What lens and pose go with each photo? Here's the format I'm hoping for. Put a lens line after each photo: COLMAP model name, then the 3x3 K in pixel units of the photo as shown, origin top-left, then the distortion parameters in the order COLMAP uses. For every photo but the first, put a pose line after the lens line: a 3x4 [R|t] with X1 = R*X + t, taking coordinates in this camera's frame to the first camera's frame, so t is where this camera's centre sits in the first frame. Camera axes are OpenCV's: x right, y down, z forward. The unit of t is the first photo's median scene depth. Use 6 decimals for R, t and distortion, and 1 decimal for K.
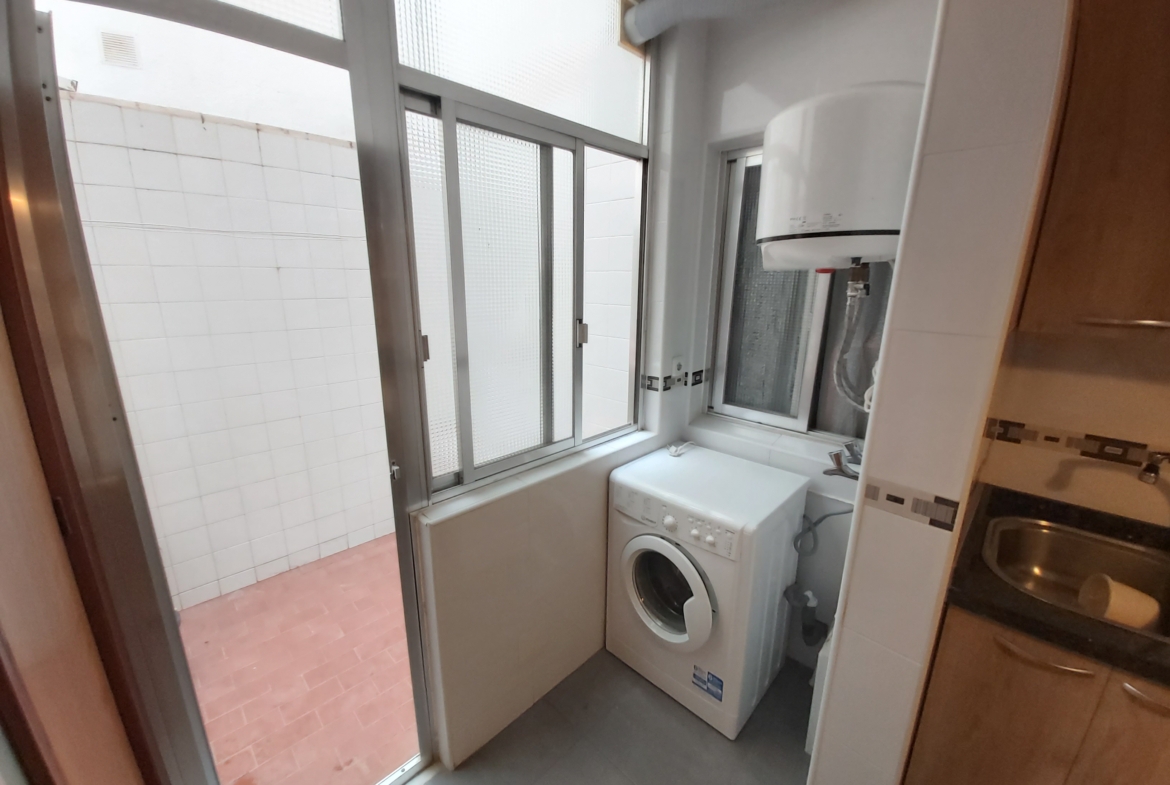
lens RADIAL K [[465.4, 0, 585.0], [0, 465.4, 392.5], [0, 0, 1]] dist [0.010442, 0.000014]
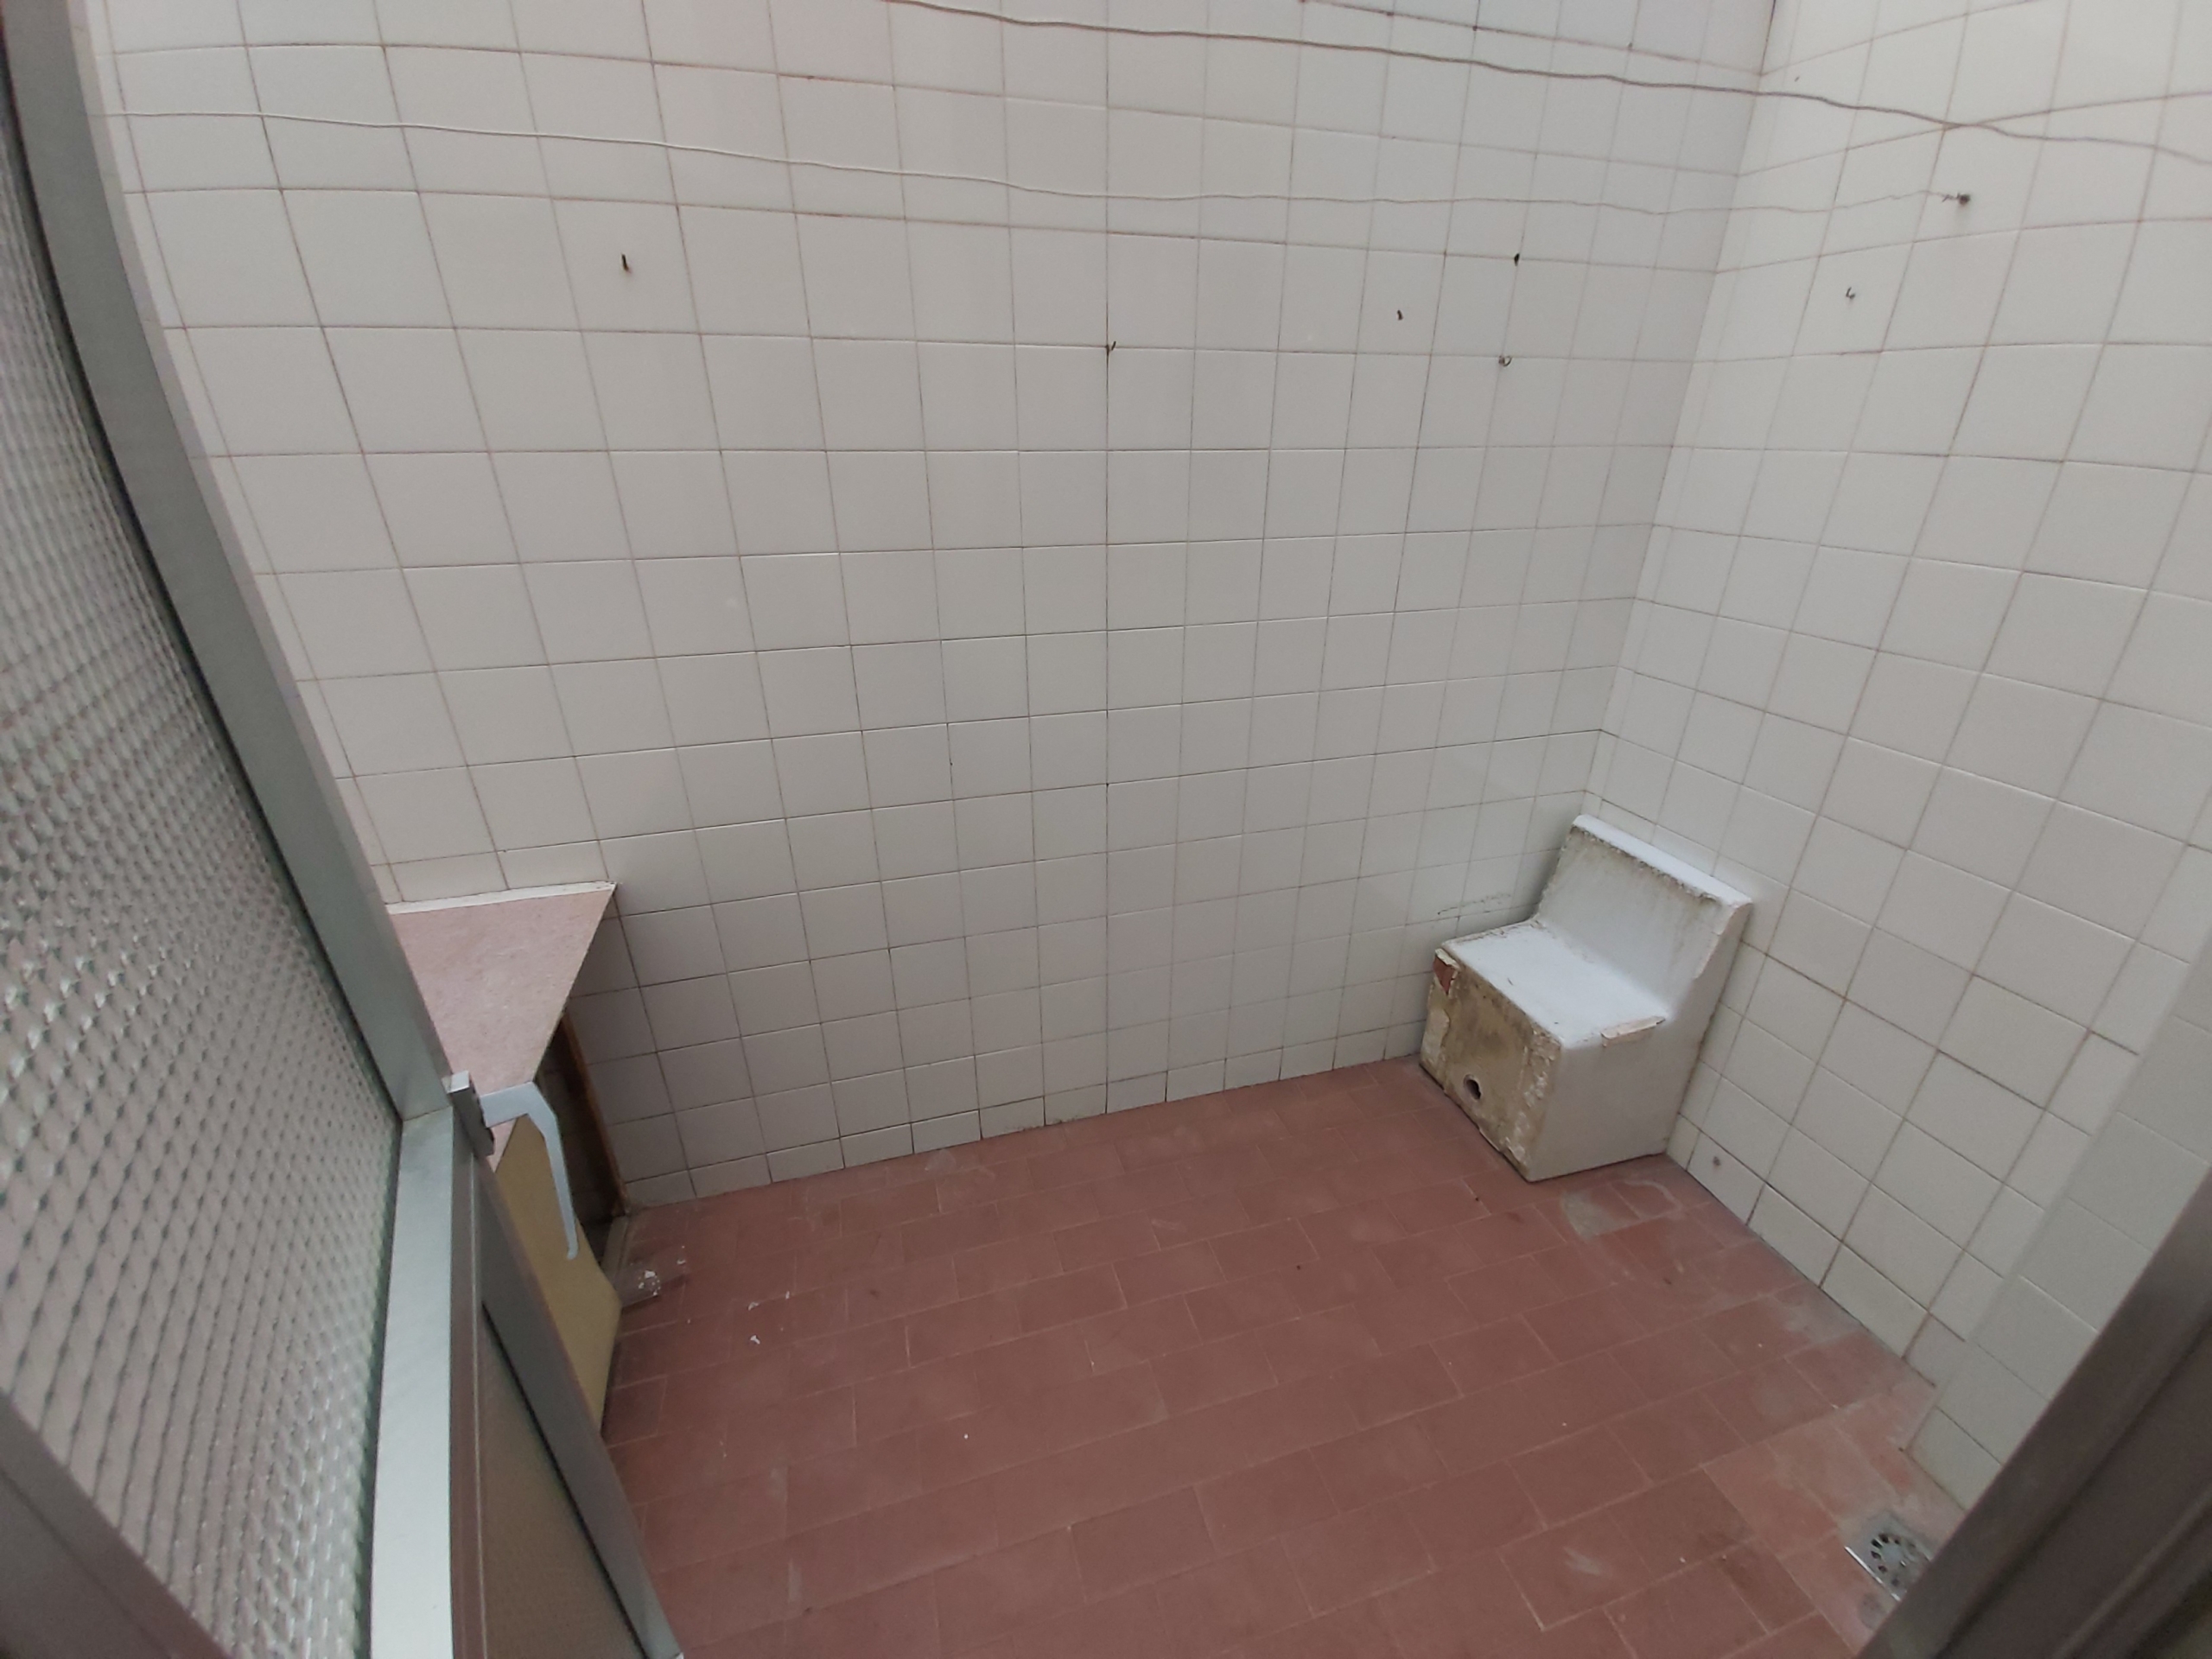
lens RADIAL K [[868.0, 0, 1106.0], [0, 868.0, 829.5], [0, 0, 1]] dist [0.000451, -0.000064]
pose [[0.881042, 0.188456, -0.433877, -0.279767], [-0.111063, 0.973986, 0.197527, -0.044297], [0.459815, -0.125842, 0.879053, 0.353262]]
